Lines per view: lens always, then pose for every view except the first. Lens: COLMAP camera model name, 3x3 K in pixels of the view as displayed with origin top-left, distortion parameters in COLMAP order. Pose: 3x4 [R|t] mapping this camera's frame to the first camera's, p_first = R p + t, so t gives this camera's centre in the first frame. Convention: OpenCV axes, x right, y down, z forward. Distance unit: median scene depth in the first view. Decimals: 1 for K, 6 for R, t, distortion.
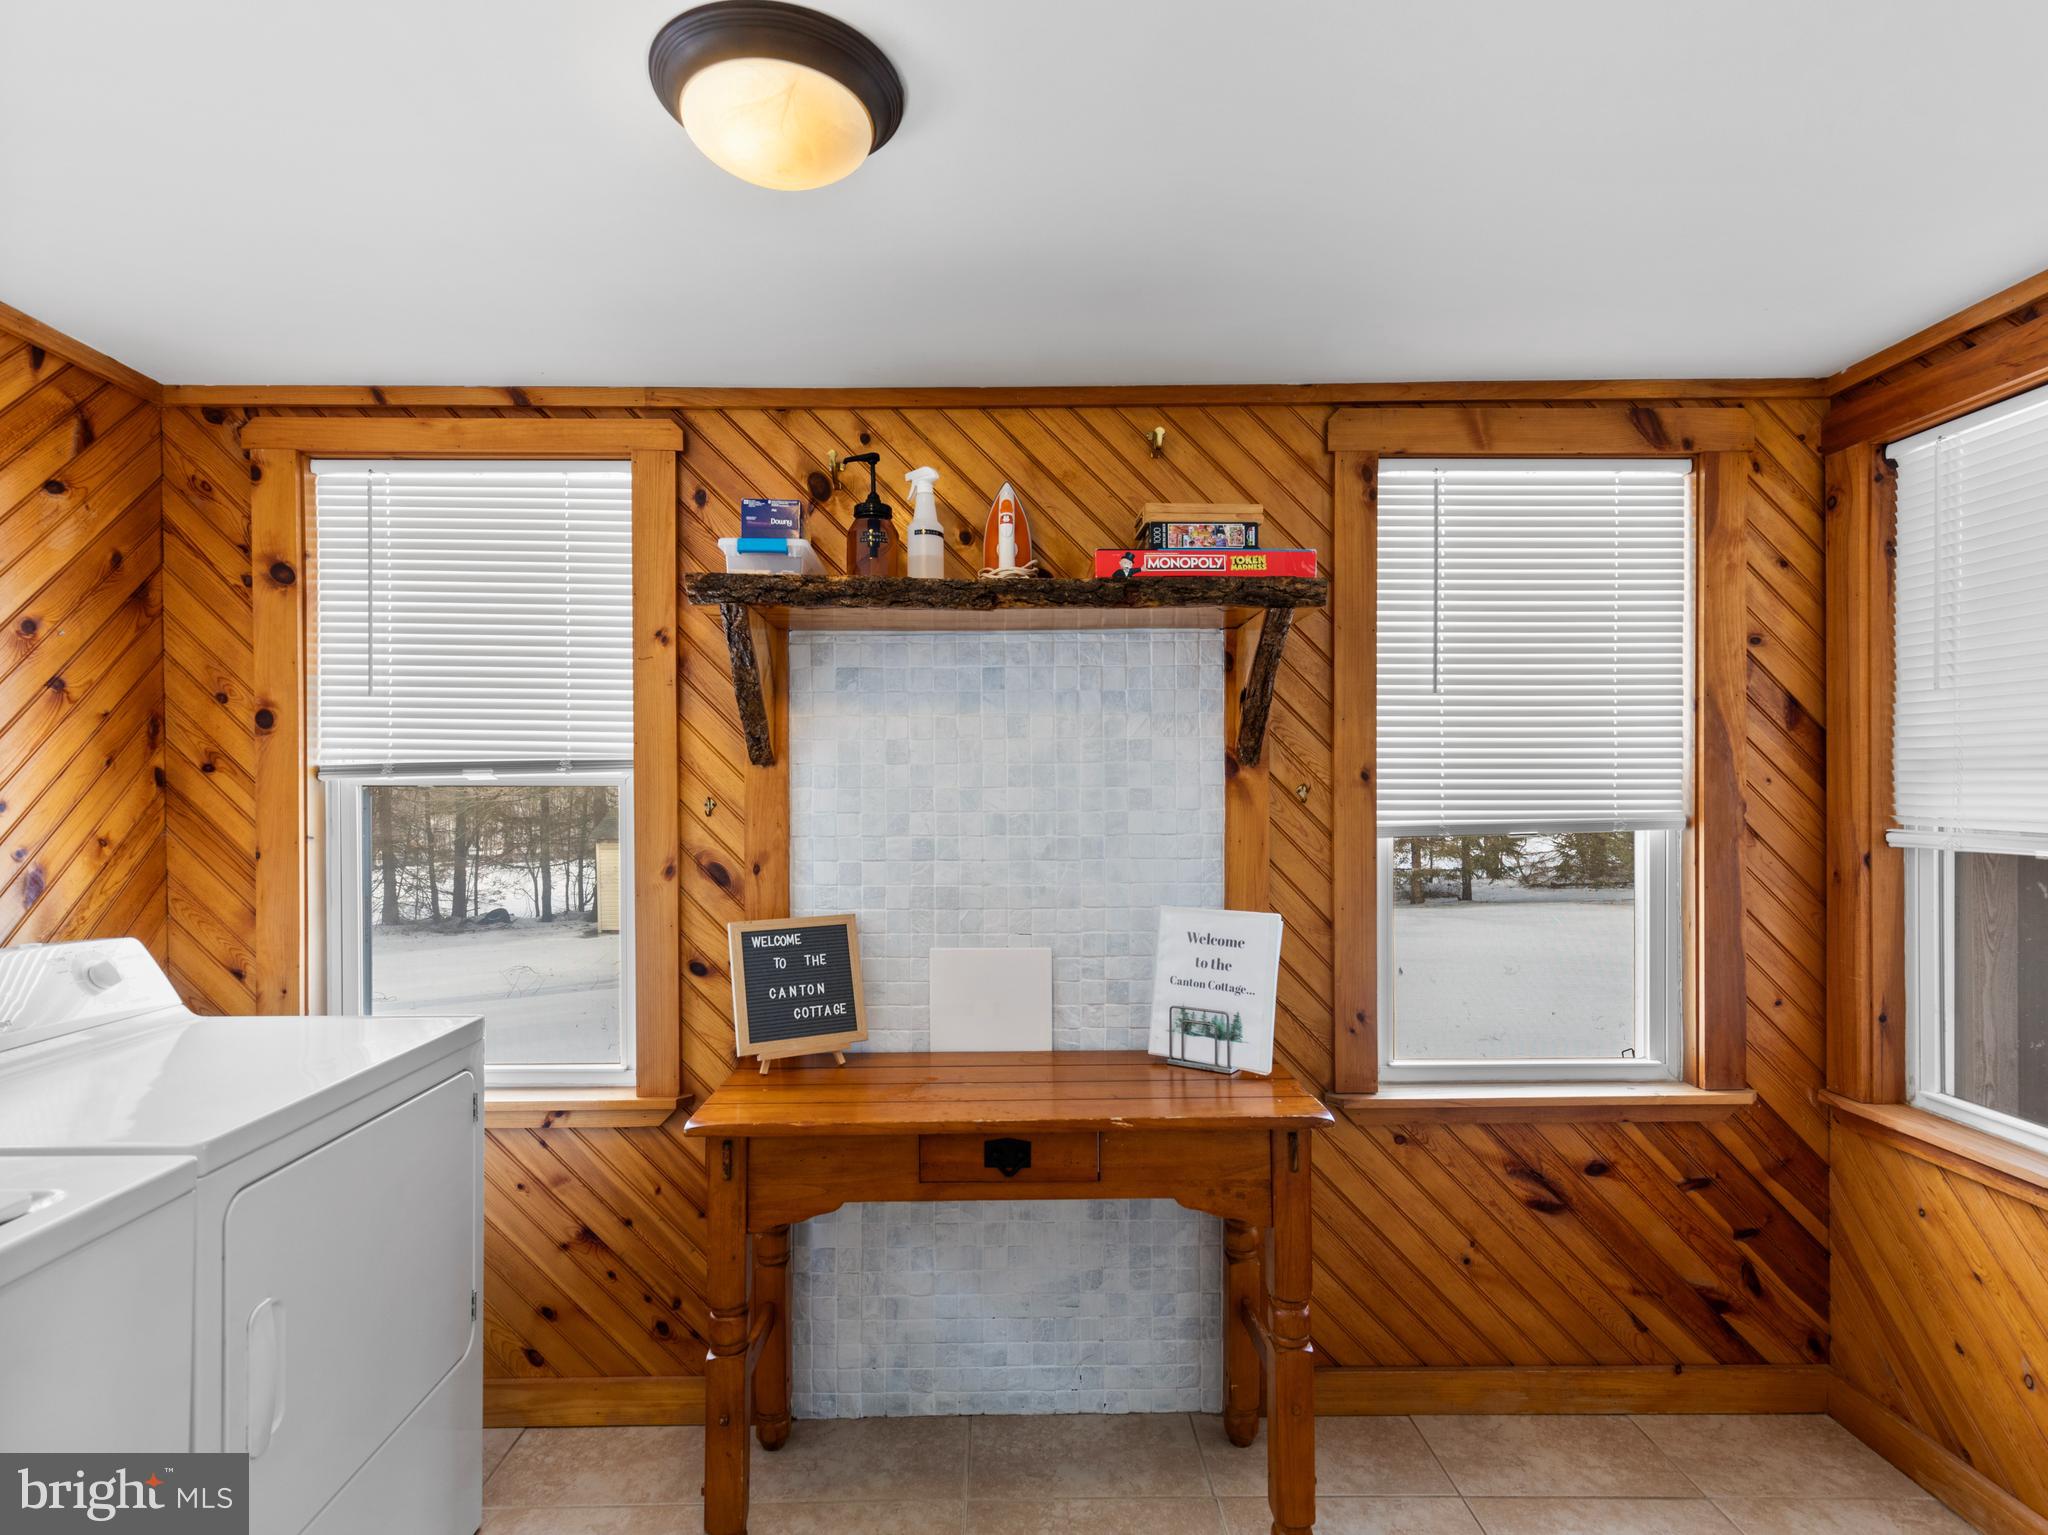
lens RADIAL K [[1045.9, 0, 1025.8], [0, 1045.9, 797.5], [0, 0, 1]] dist [0.010641, -0.000451]
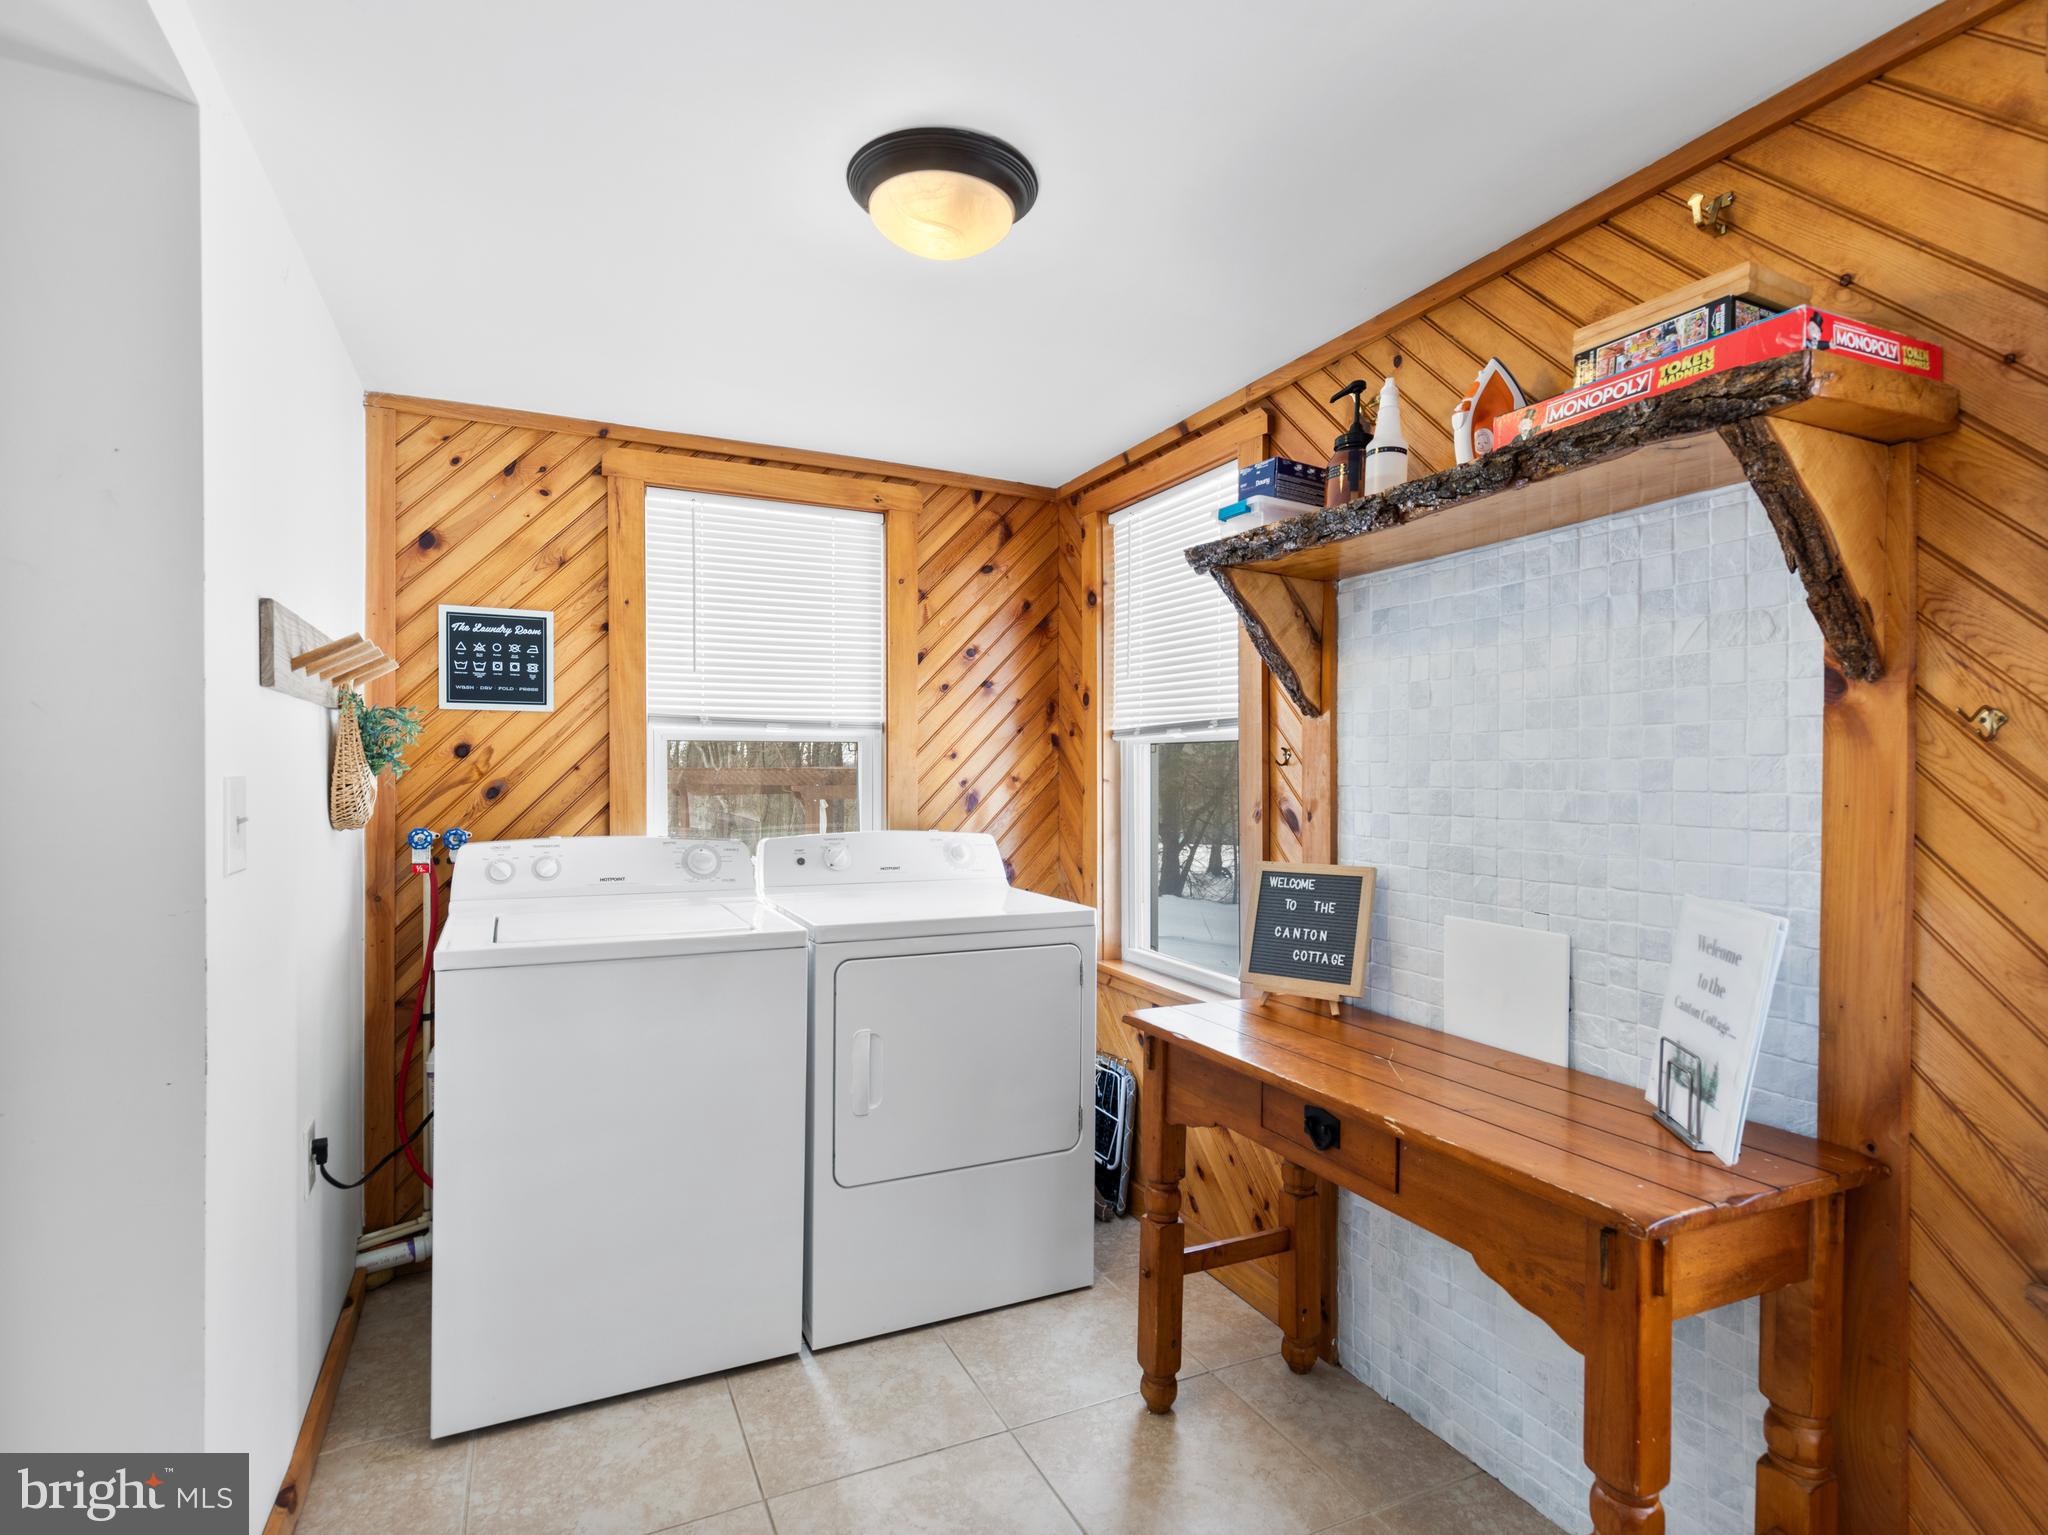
lens RADIAL K [[1045.9, 0, 1025.8], [0, 1045.9, 797.5], [0, 0, 1]] dist [0.010641, -0.000451]
pose [[0.409910, 0.027238, -0.911719, 0.571698], [-0.018076, 0.999600, 0.021736, 0.032248], [0.911947, 0.007571, 0.410238, 0.315459]]
